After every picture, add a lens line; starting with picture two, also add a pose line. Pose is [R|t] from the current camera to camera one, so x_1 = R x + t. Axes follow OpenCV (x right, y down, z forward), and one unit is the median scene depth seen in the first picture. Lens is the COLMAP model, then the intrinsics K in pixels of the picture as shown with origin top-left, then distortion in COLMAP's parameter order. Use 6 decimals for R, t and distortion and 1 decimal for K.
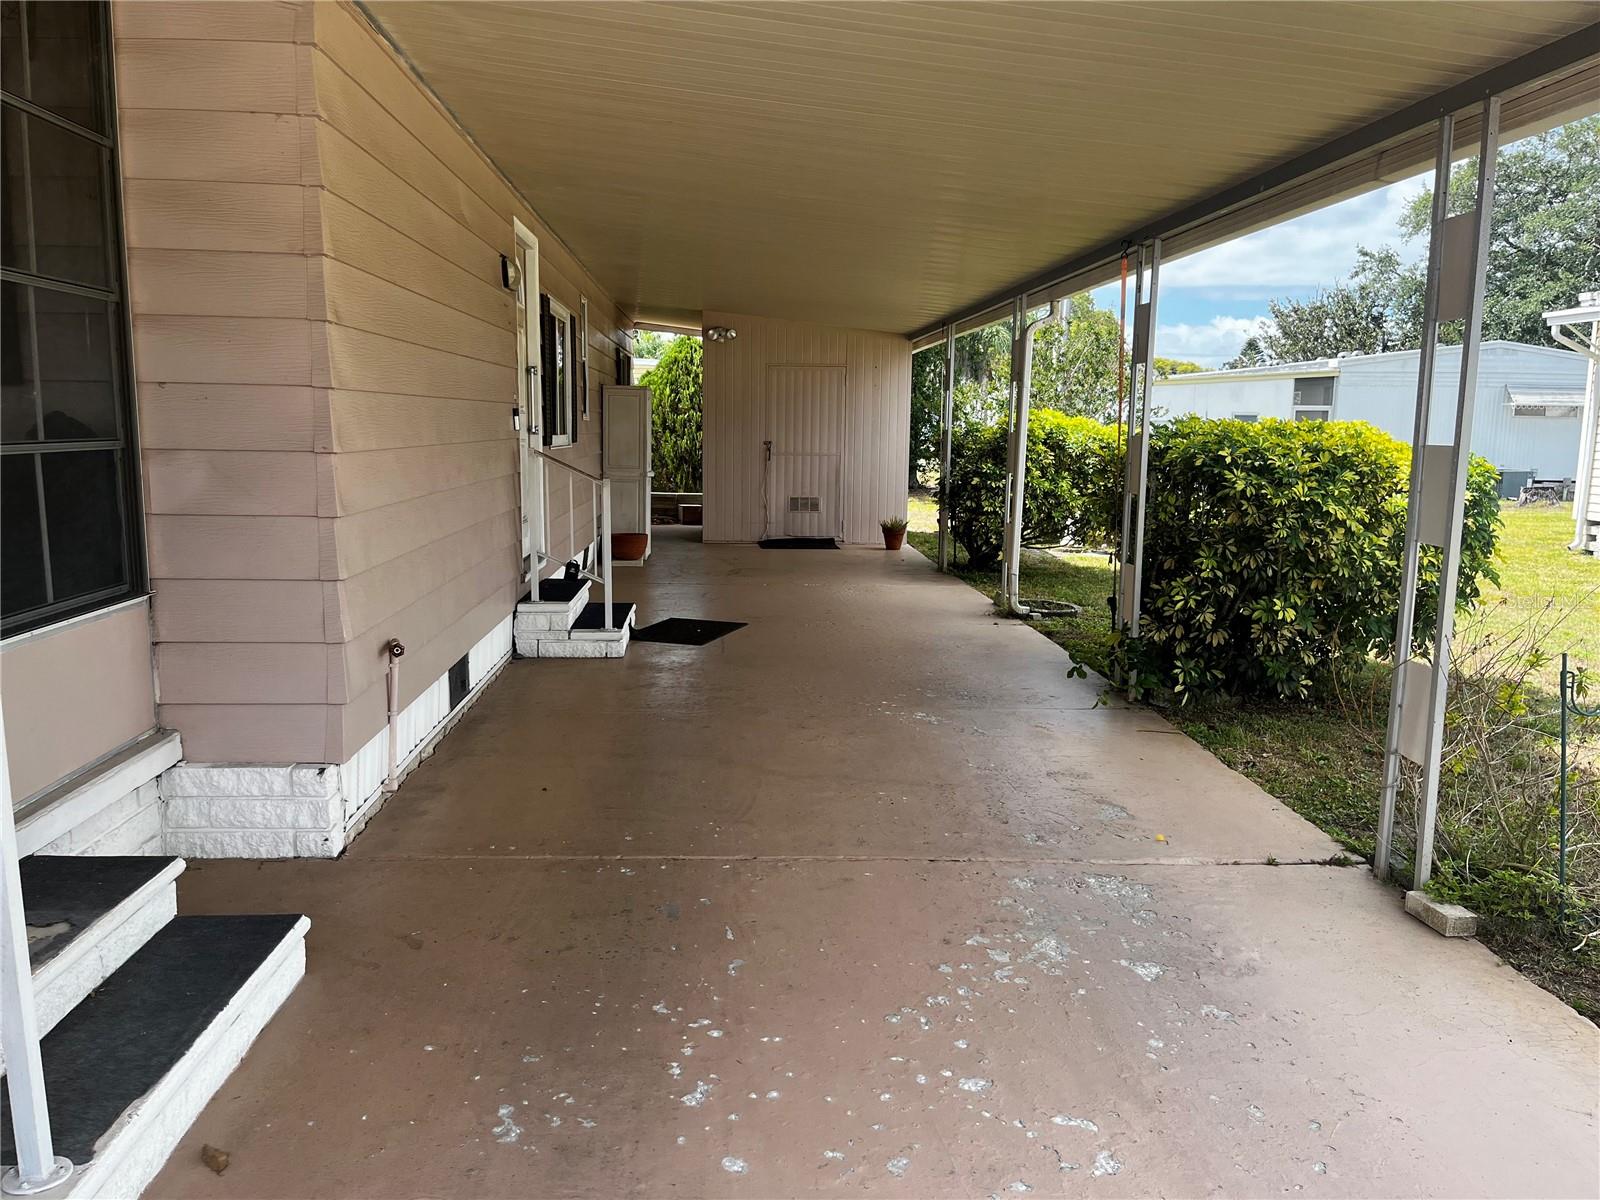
lens RADIAL K [[1206.3, 0, 800.0], [0, 1206.3, 600.0], [0, 0, 1]] dist [0.071084, -0.099271]
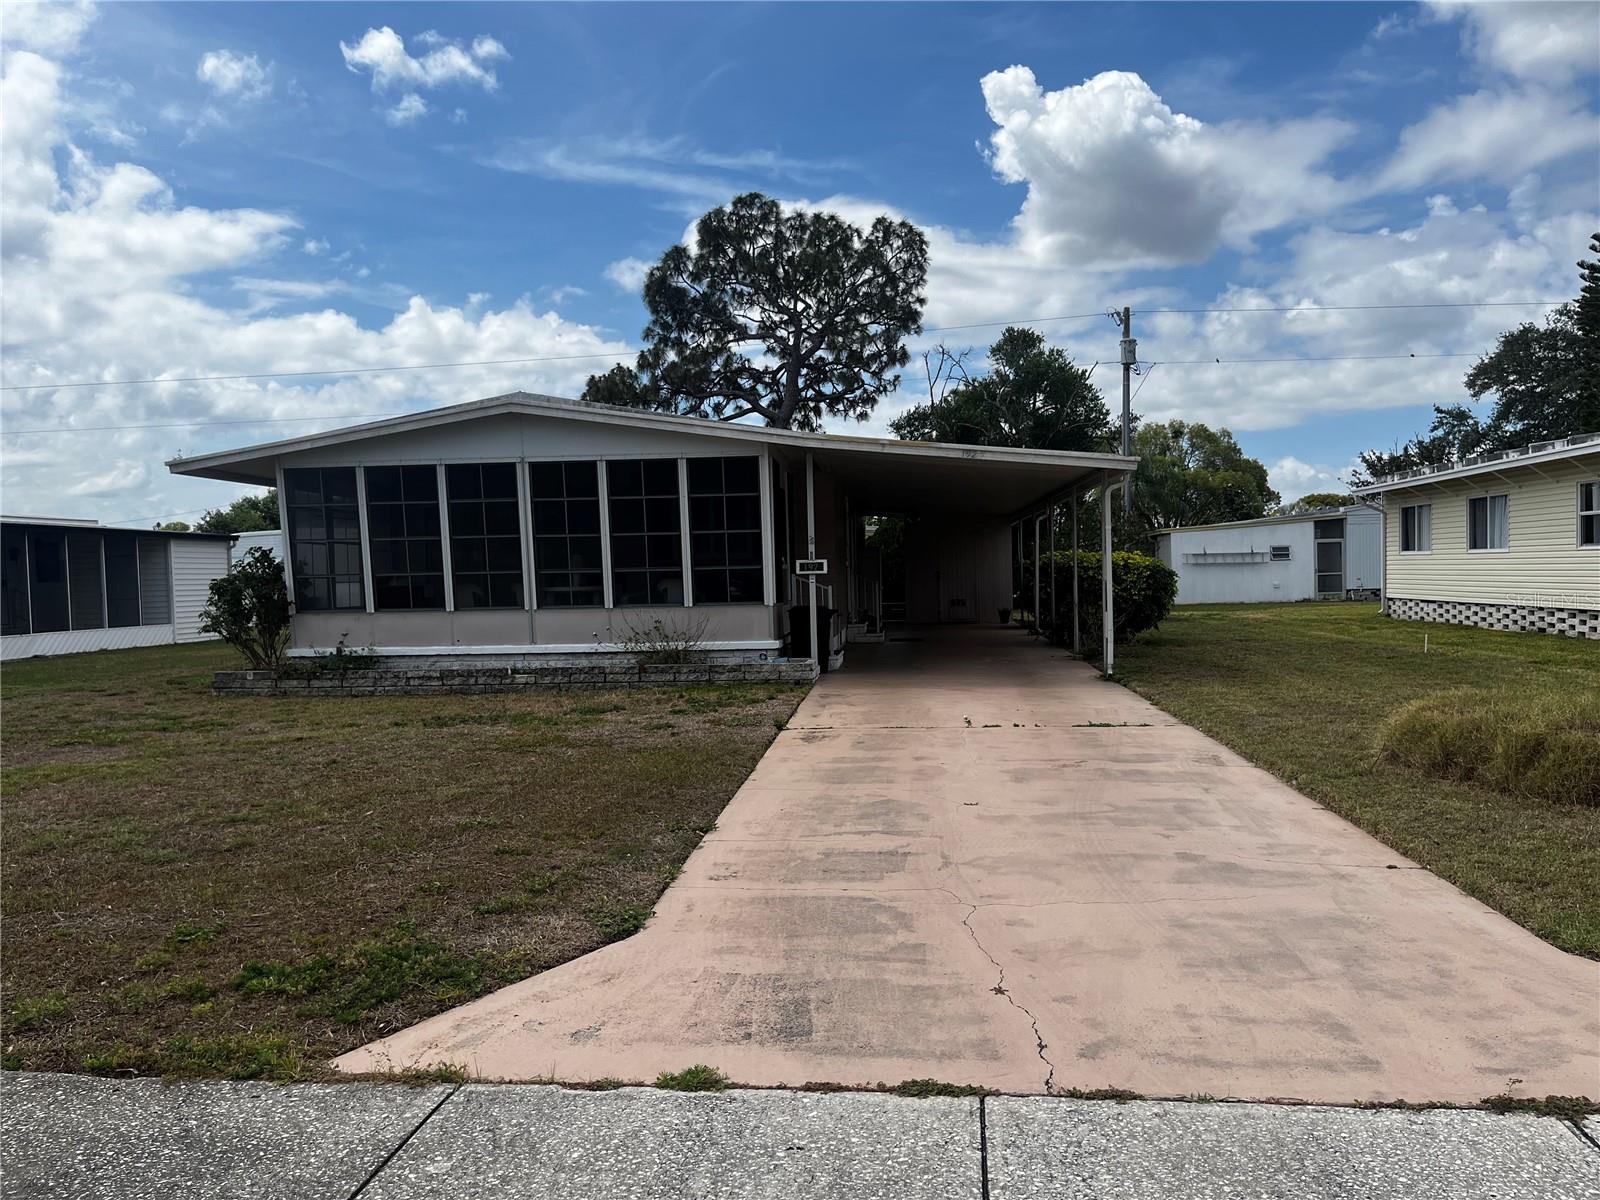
lens RADIAL K [[1206.3, 0, 800.0], [0, 1206.3, 600.0], [0, 0, 1]] dist [0.071084, -0.099271]
pose [[0.986881, -0.037130, -0.157125, 0.168751], [0.017309, 0.991919, -0.125683, 0.461621], [0.160522, 0.121314, 0.979549, -2.808300]]
